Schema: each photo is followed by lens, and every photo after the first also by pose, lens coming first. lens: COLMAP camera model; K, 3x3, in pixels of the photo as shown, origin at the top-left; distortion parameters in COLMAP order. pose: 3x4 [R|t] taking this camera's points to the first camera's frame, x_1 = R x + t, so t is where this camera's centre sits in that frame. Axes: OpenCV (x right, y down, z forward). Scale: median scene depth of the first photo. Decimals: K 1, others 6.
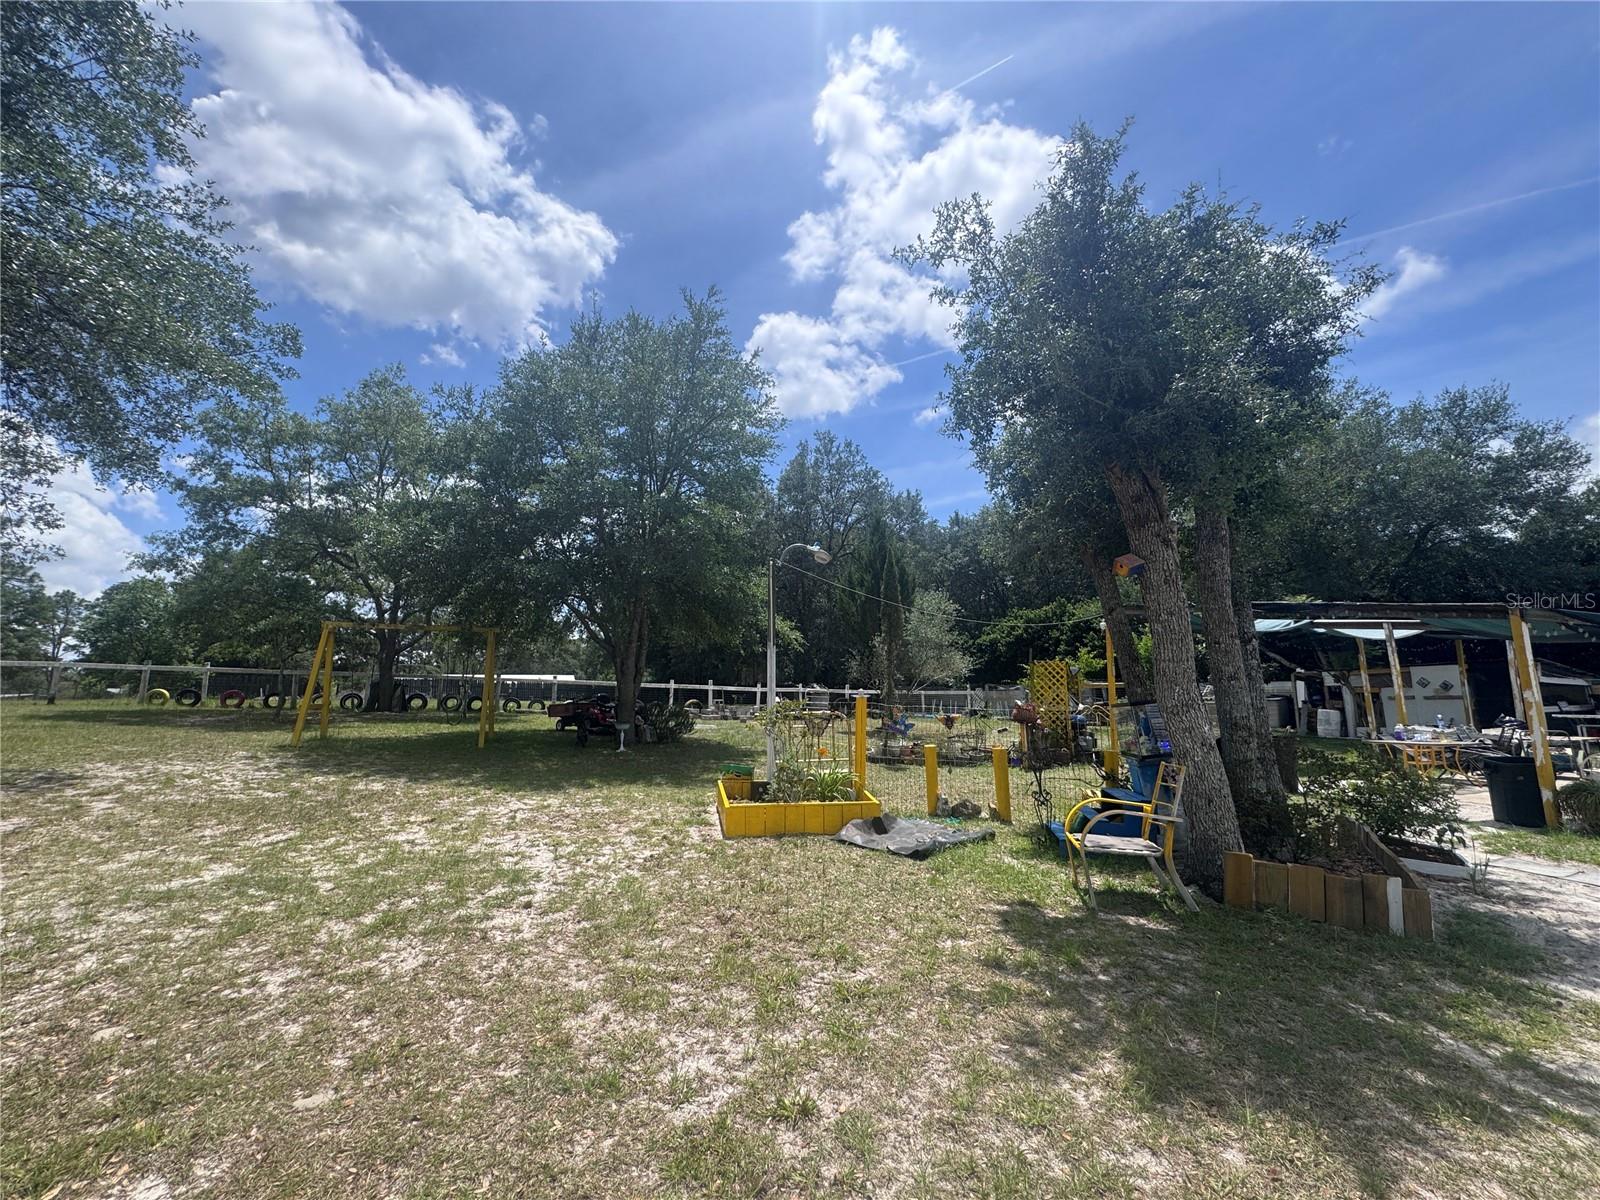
lens RADIAL K [[644.5, 0, 800.6], [0, 644.5, 600.2], [0, 0, 1]] dist [0.000474, -0.000548]
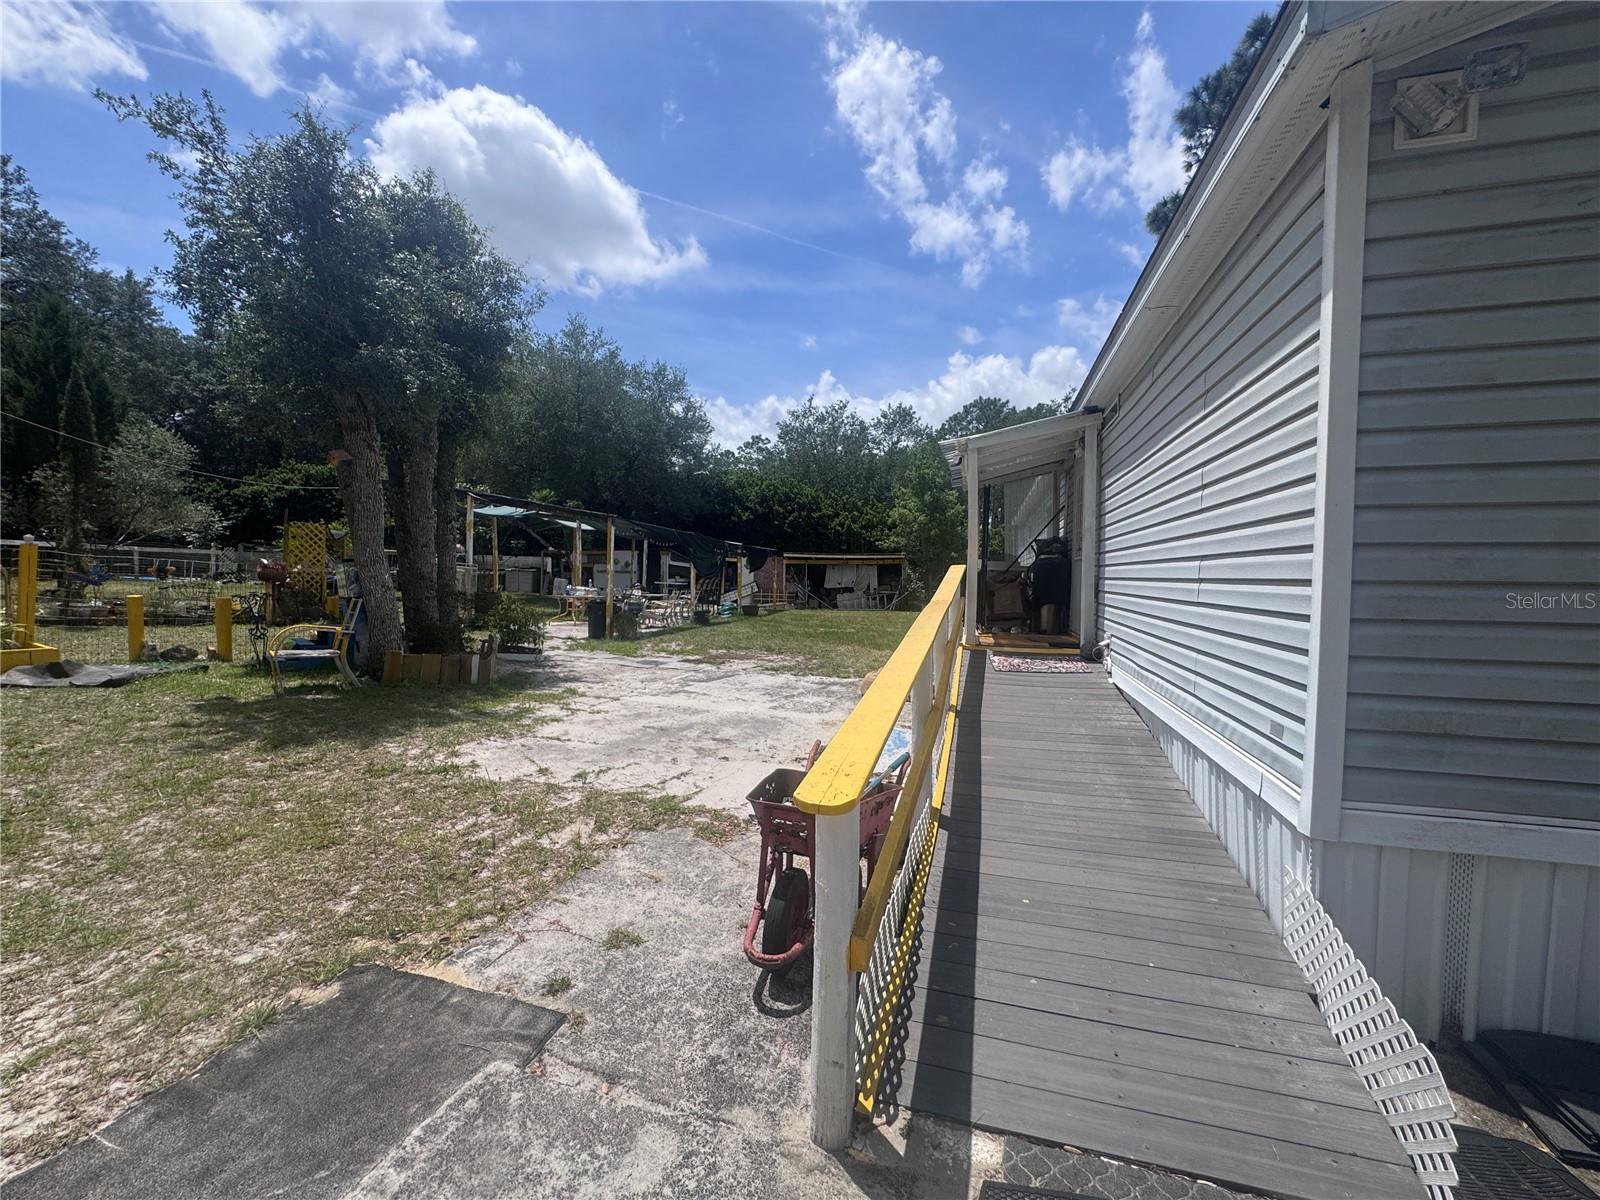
lens RADIAL K [[644.5, 0, 799.7], [0, 644.5, 599.4], [0, 0, 1]] dist [0.000474, -0.000548]
pose [[0.554256, -0.007385, 0.832313, -0.036750], [-0.156280, 0.981253, 0.112777, -0.027100], [-0.817543, -0.192582, 0.542712, -0.241037]]
